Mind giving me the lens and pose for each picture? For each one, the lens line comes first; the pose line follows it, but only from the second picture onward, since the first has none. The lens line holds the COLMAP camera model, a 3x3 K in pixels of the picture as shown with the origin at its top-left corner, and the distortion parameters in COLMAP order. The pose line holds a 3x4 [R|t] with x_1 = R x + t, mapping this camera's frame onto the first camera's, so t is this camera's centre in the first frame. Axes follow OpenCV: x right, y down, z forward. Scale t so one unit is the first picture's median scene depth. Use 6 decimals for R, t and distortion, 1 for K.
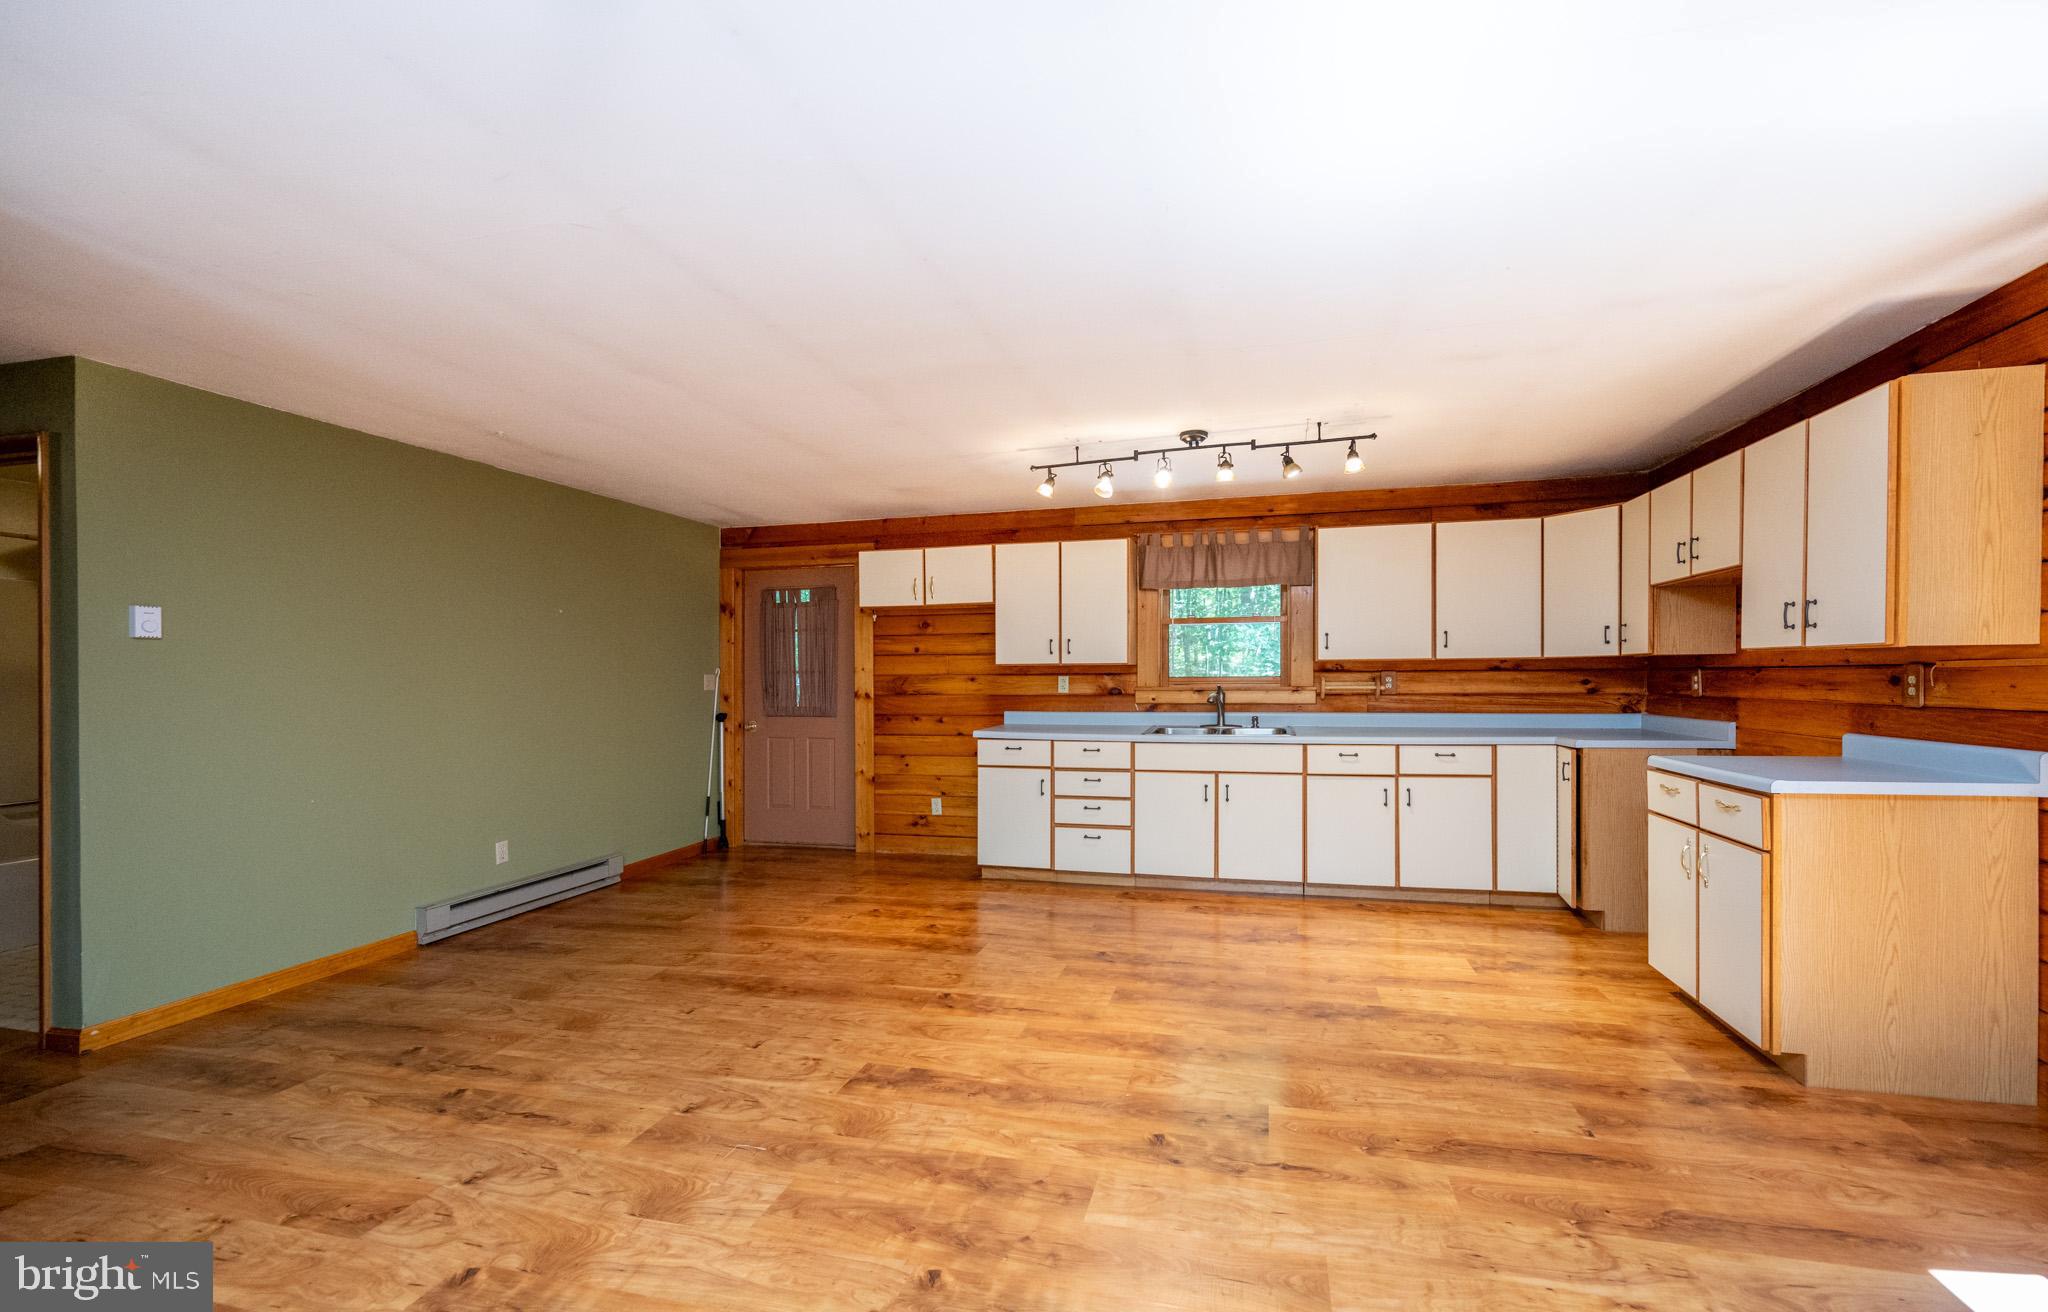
lens RADIAL K [[825.3, 0, 1072.5], [0, 825.3, 675.3], [0, 0, 1]] dist [-0.000293, -0.004470]
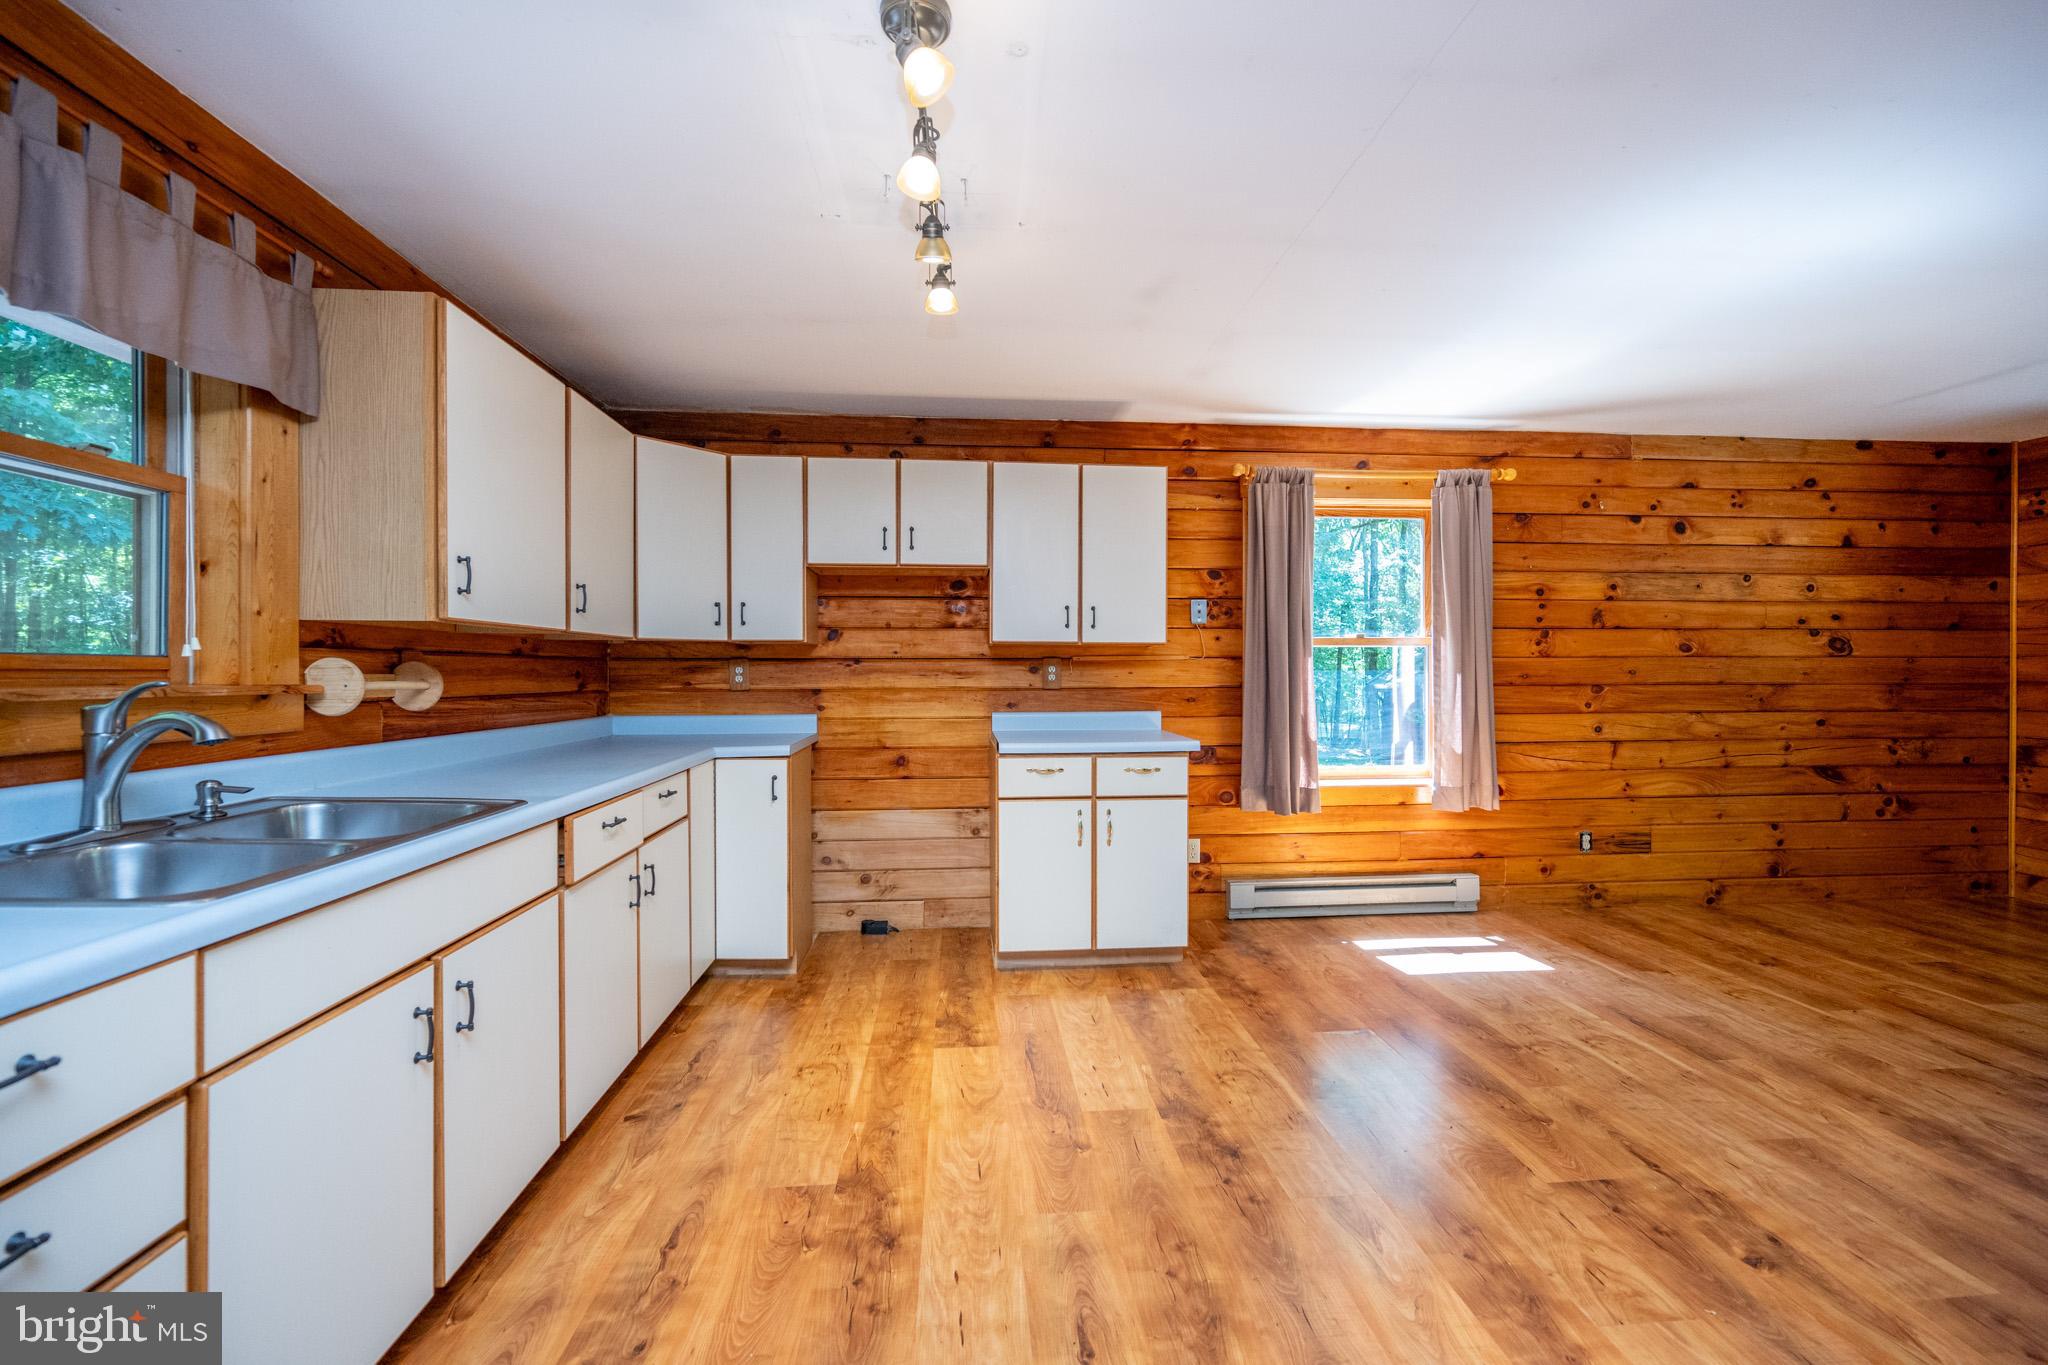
lens RADIAL K [[842.4, 0, 1030.2], [0, 842.4, 685.3], [0, 0, 1]] dist [0.004706, 0.000238]
pose [[-0.309904, -0.007660, 0.950737, -0.190713], [-0.002566, 0.999971, 0.007220, 0.010740], [-0.950765, -0.000202, -0.309914, 0.837894]]
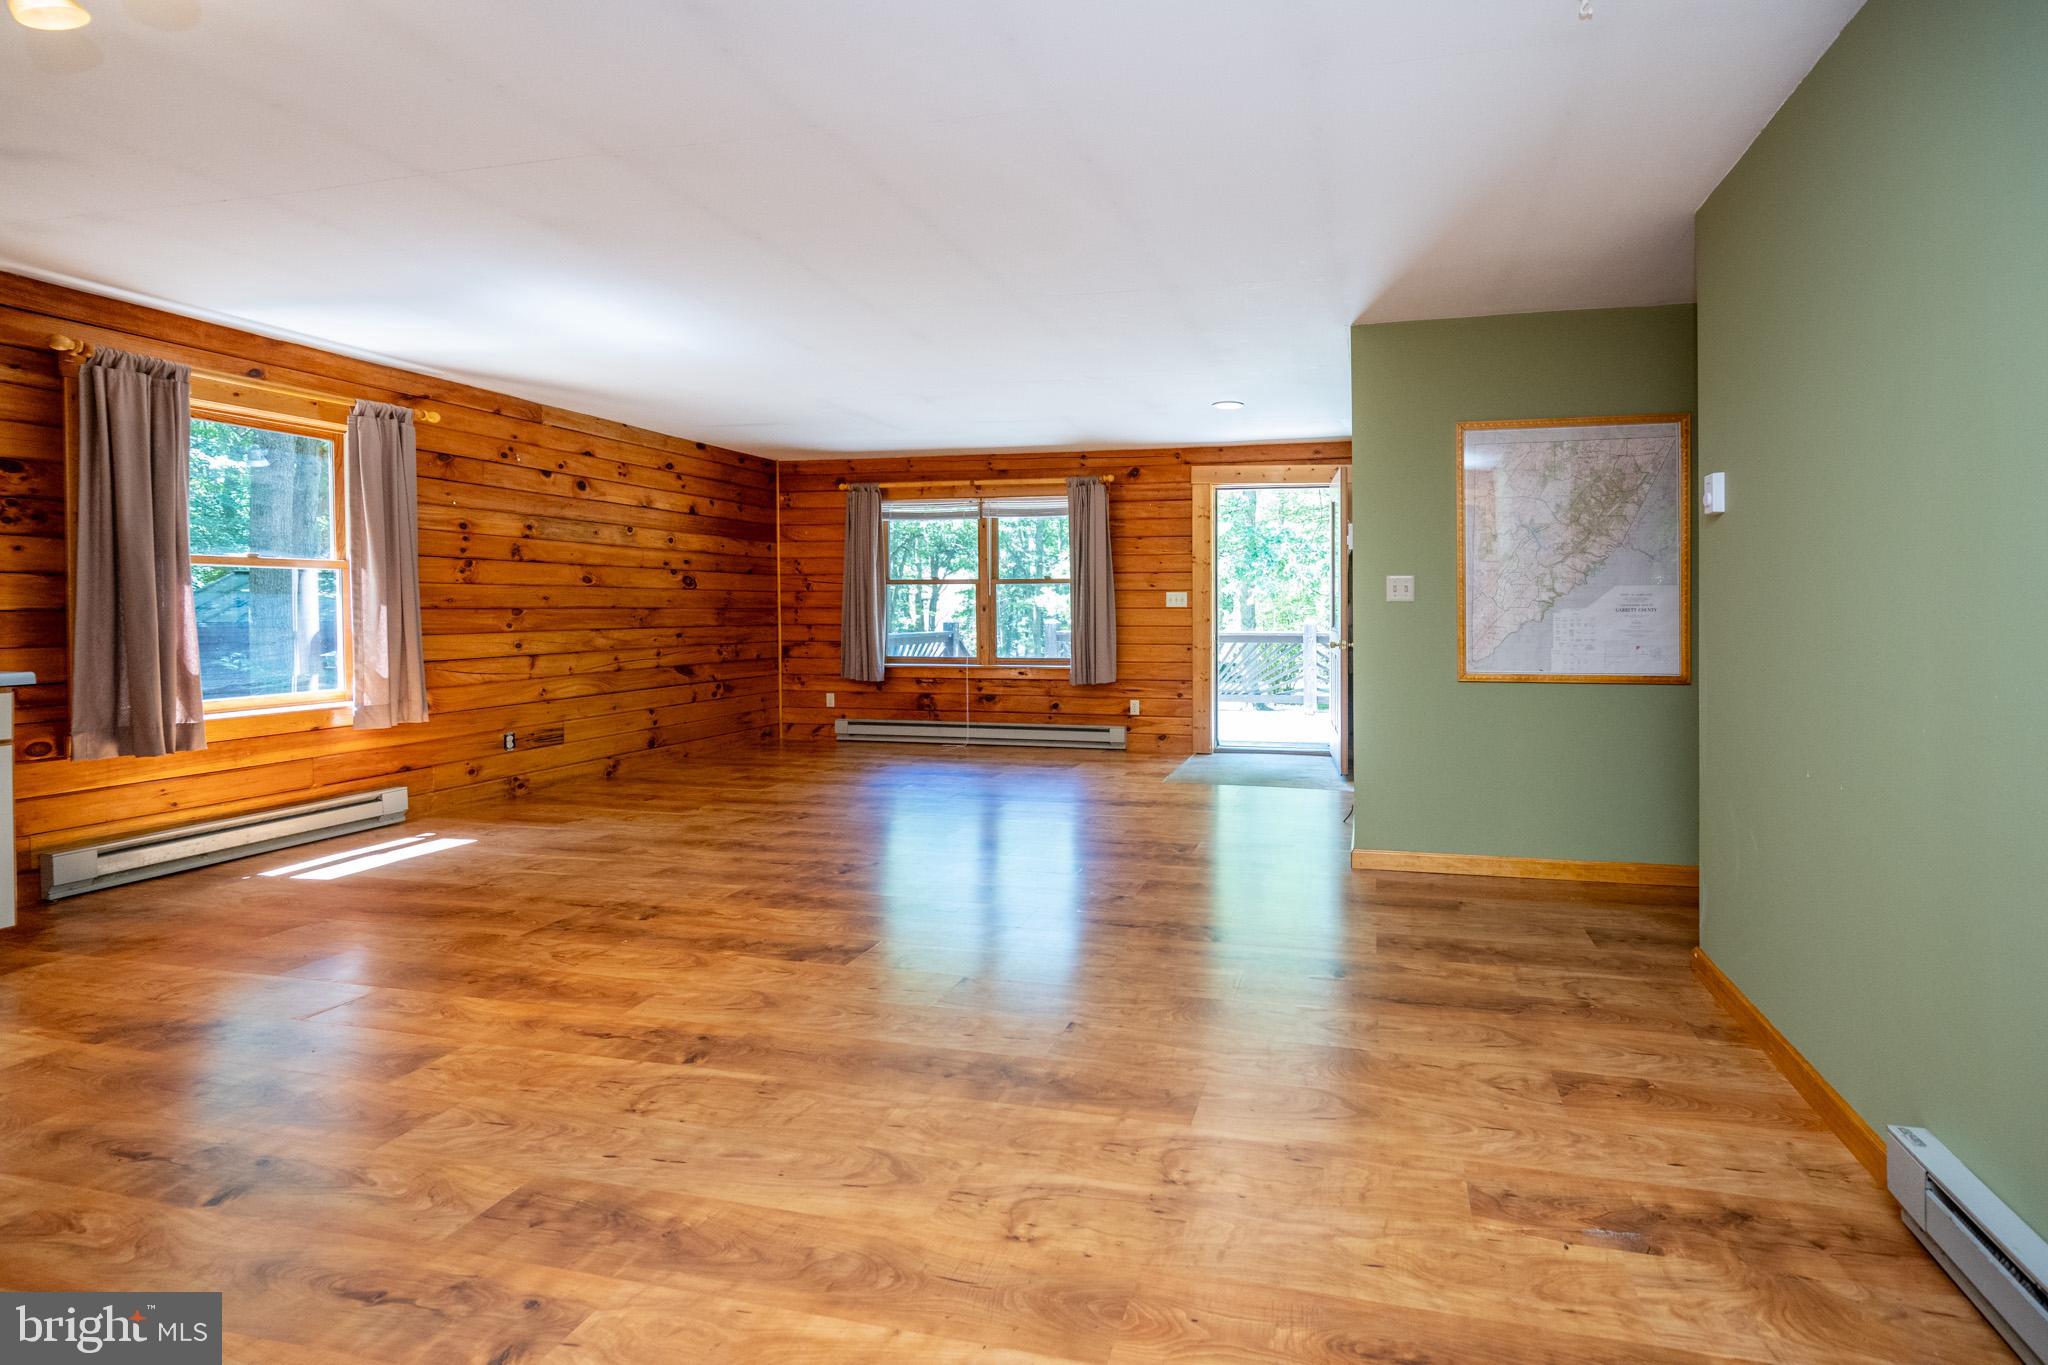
lens RADIAL K [[868.9, 0, 1230.1], [0, 868.9, 617.2], [0, 0, 1]] dist [-0.008959, -0.000663]
pose [[-0.998360, 0.006651, -0.056858, -0.352715], [0.006376, 0.999967, 0.005019, 0.025836], [0.056890, 0.004648, -0.998370, 1.111818]]
